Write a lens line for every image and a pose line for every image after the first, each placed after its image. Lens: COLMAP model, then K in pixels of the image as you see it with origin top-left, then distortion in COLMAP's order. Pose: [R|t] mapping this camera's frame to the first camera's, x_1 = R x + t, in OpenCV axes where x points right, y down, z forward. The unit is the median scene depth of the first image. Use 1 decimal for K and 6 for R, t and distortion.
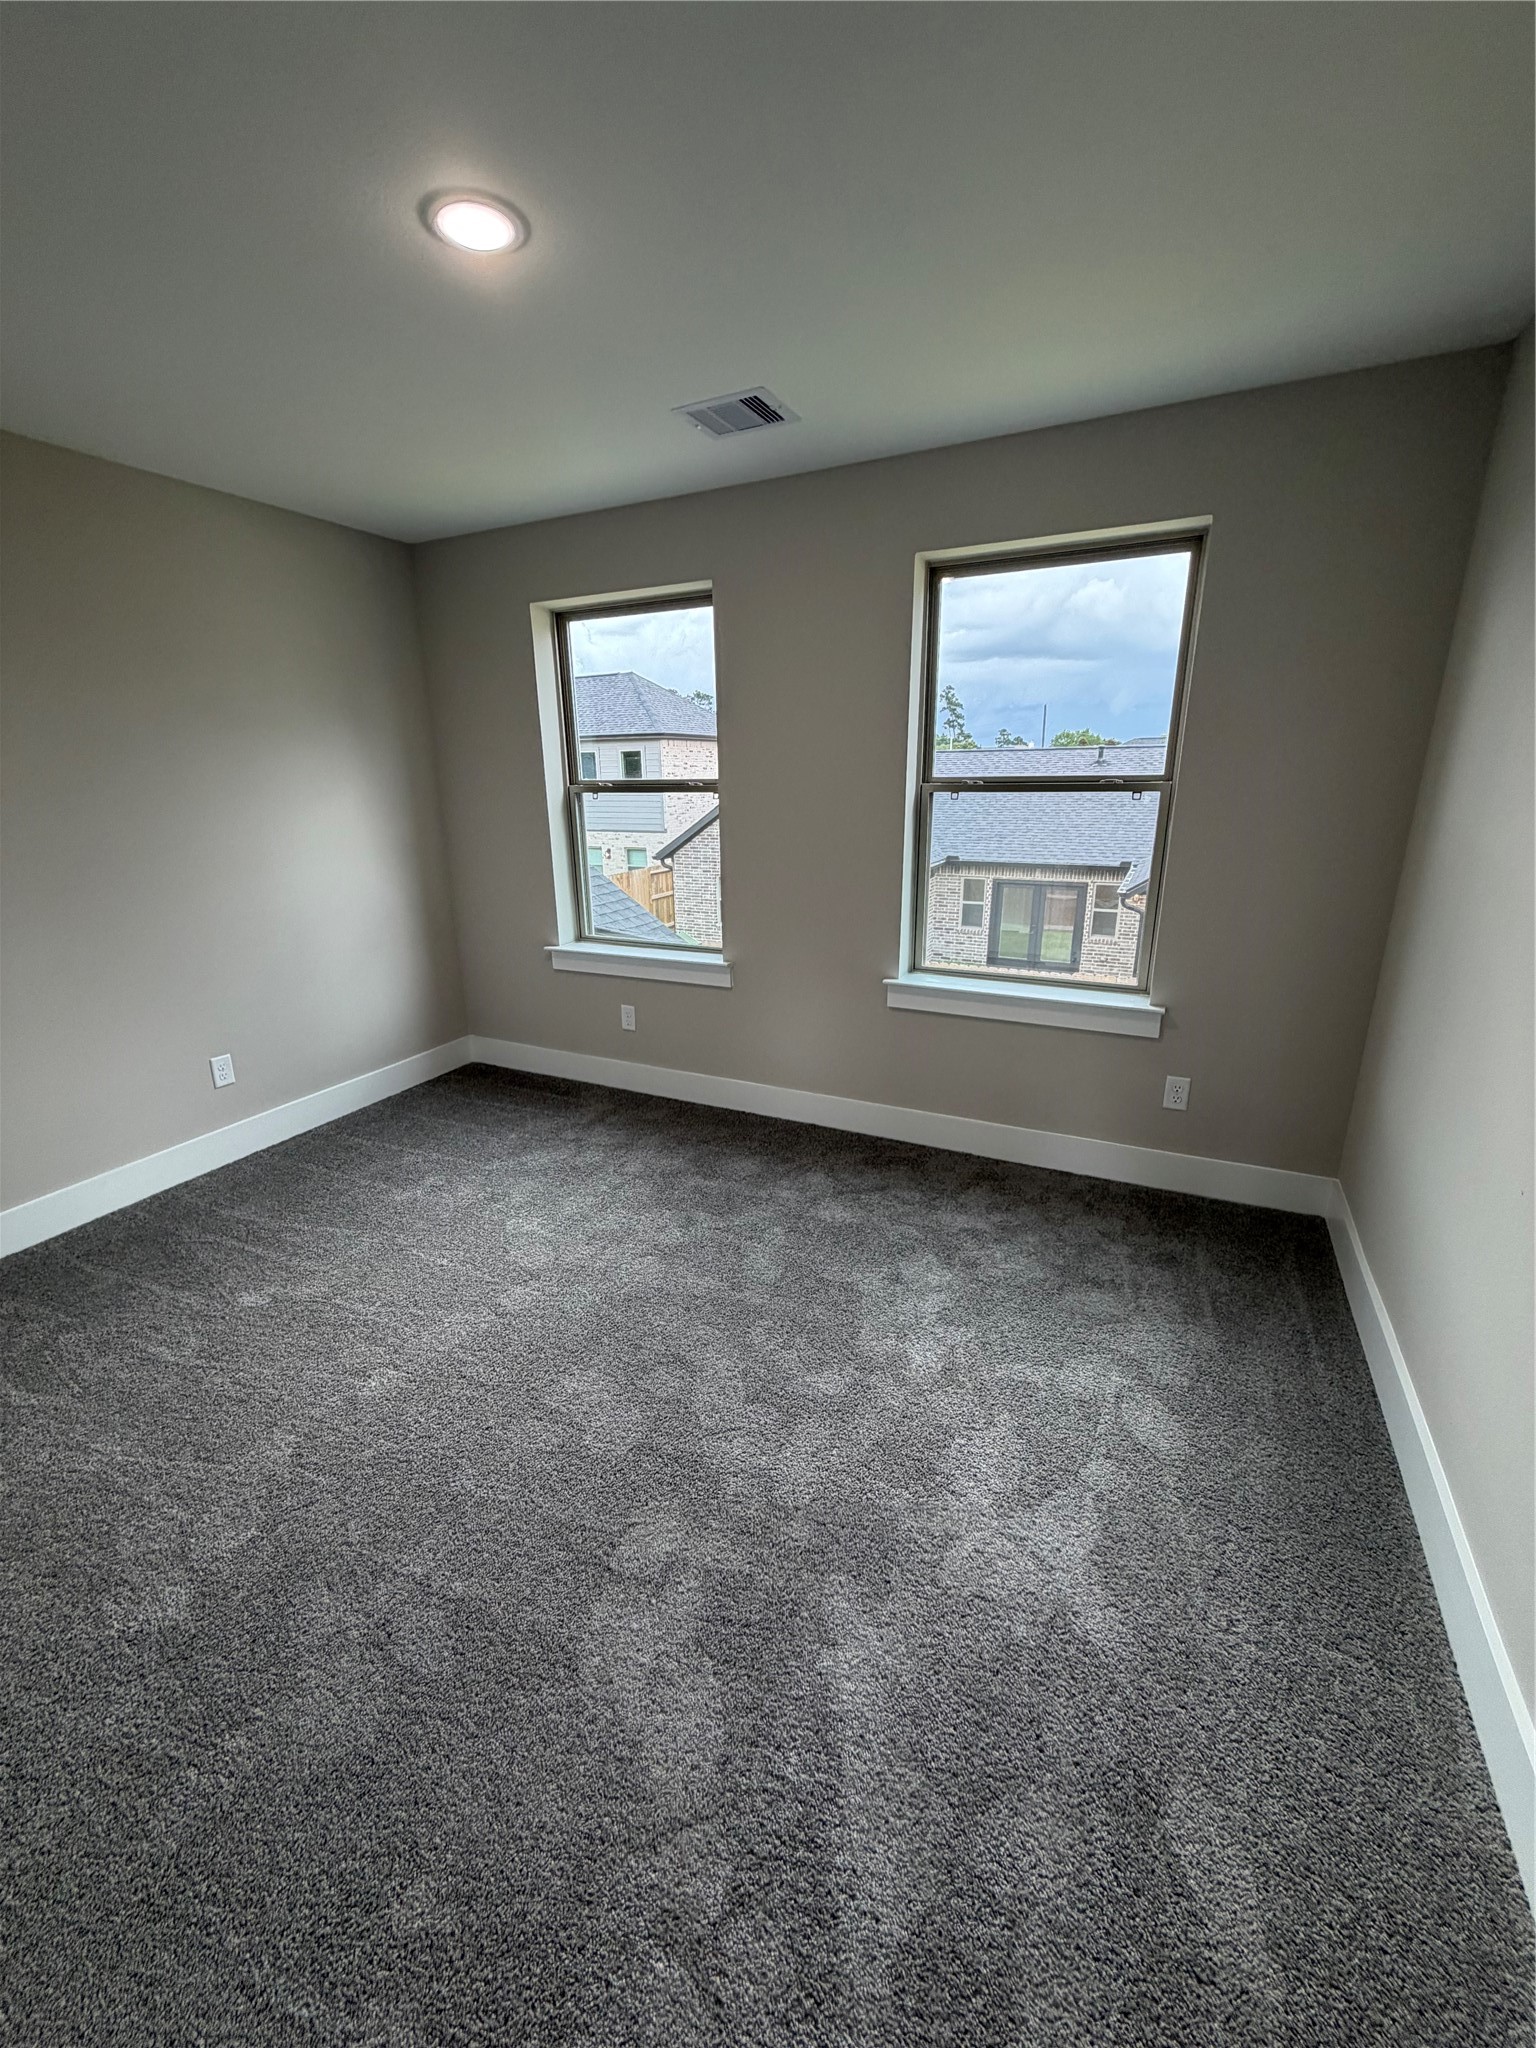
lens RADIAL K [[816.8, 0, 766.7], [0, 816.8, 1019.6], [0, 0, 1]] dist [0.000651, 0.000062]
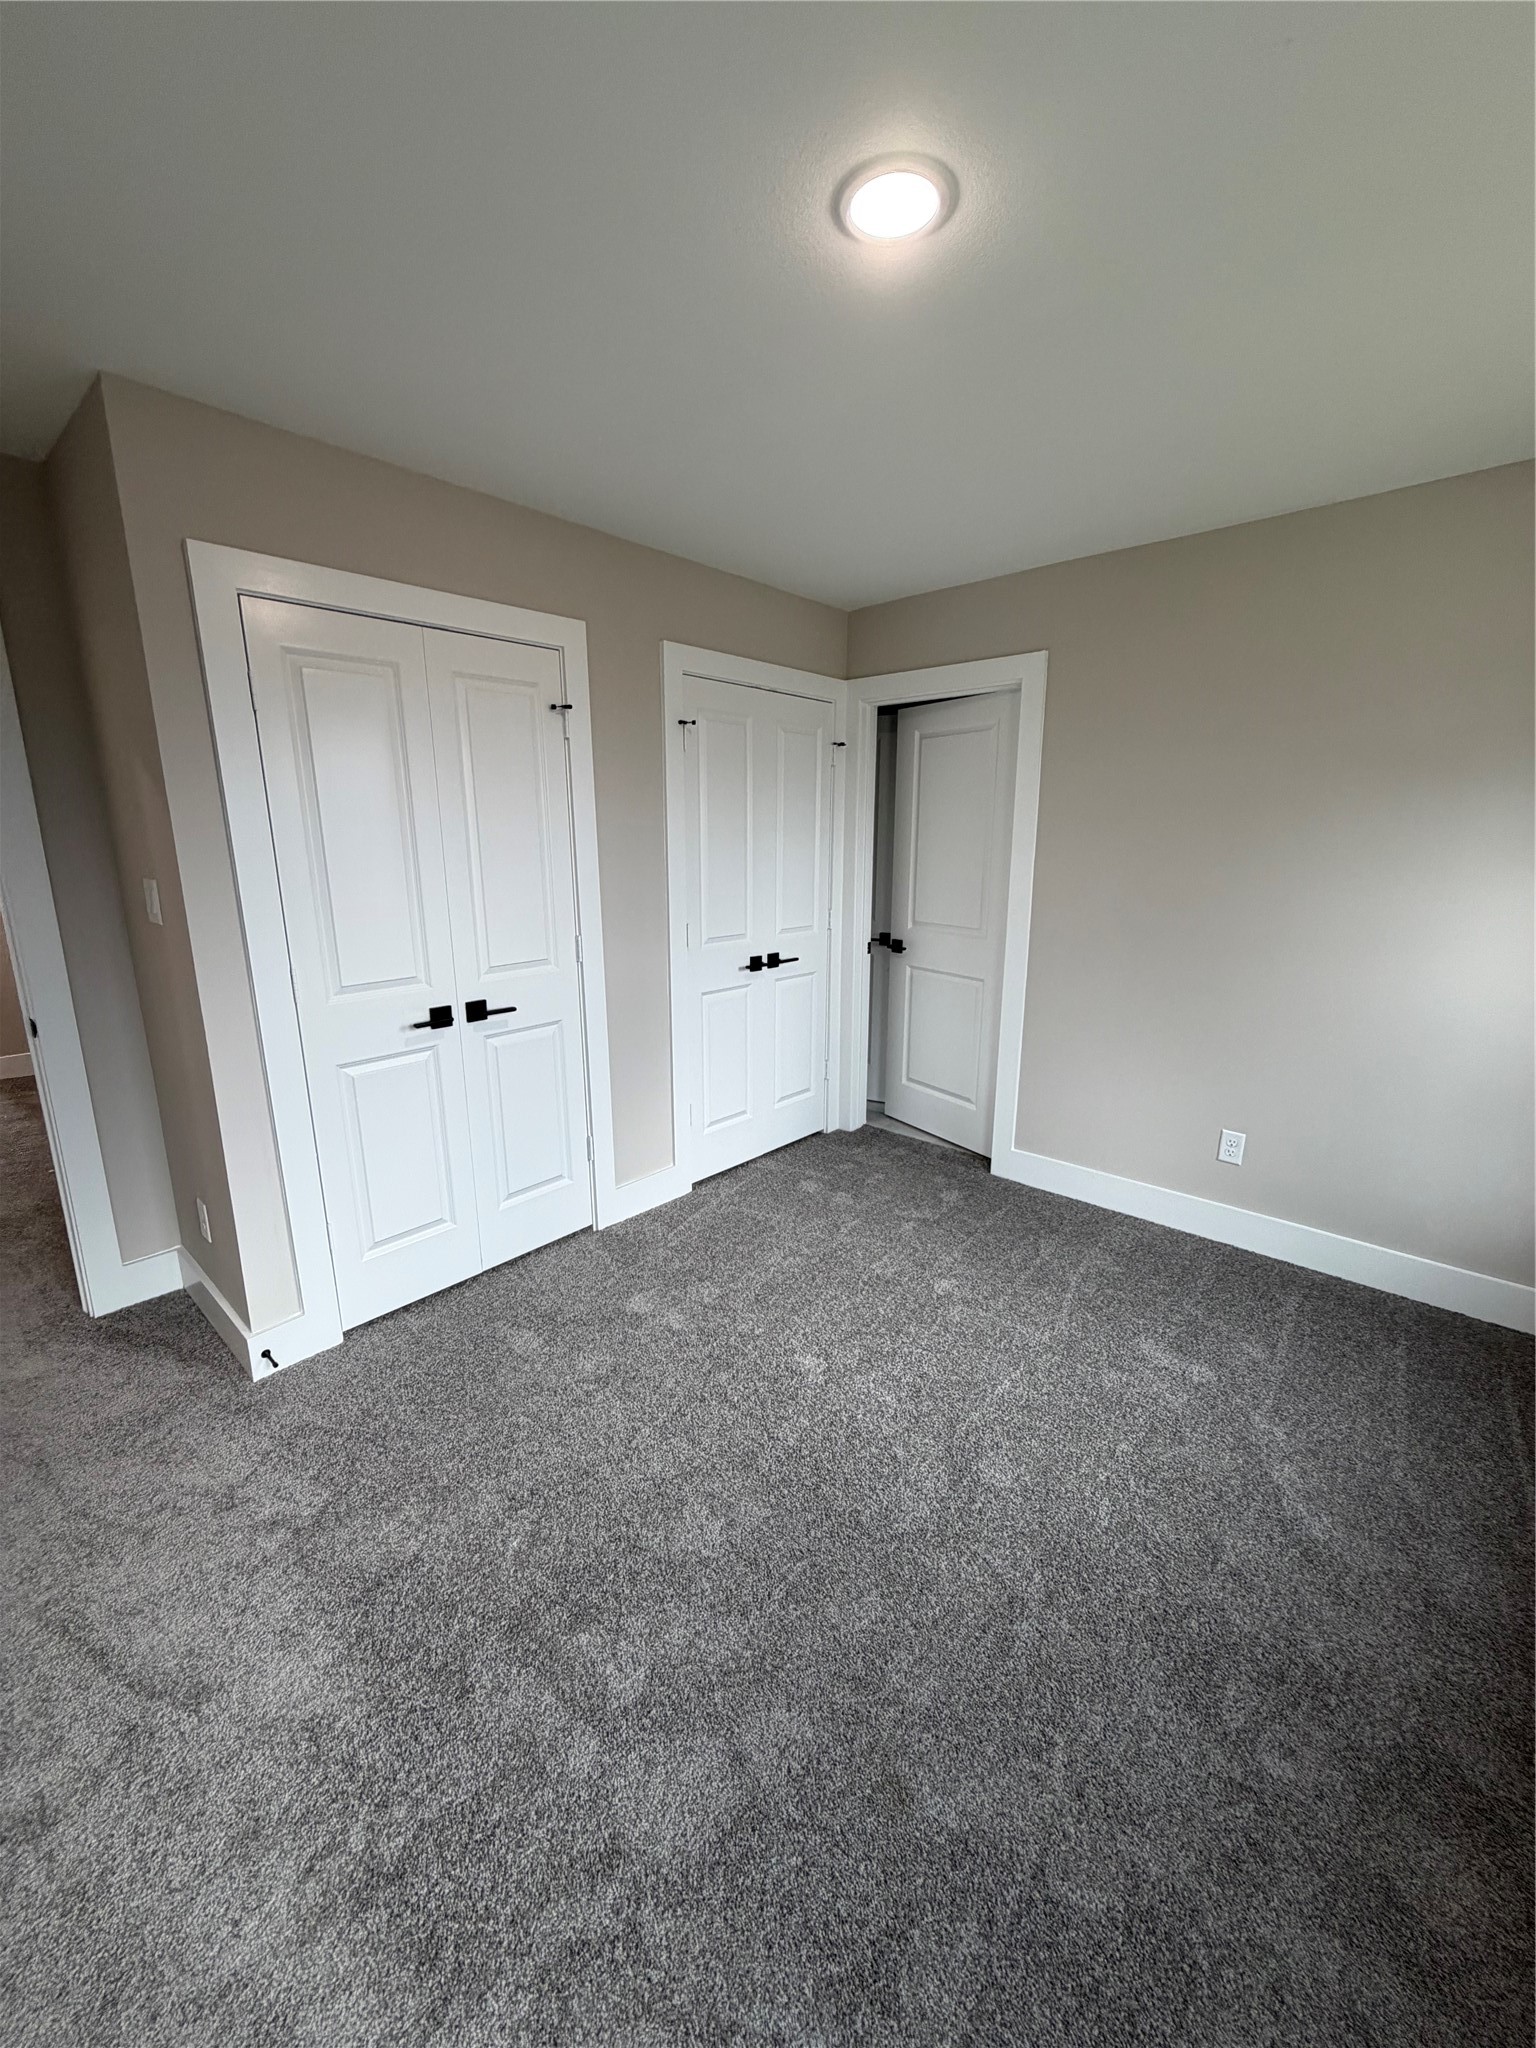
lens RADIAL K [[816.8, 0, 772.2], [0, 816.8, 1023.0], [0, 0, 1]] dist [0.000651, 0.000062]
pose [[-0.280861, 0.226484, -0.932643, 0.305664], [-0.276583, 0.911431, 0.304624, -0.199736], [0.919032, 0.343510, -0.193344, 0.646989]]
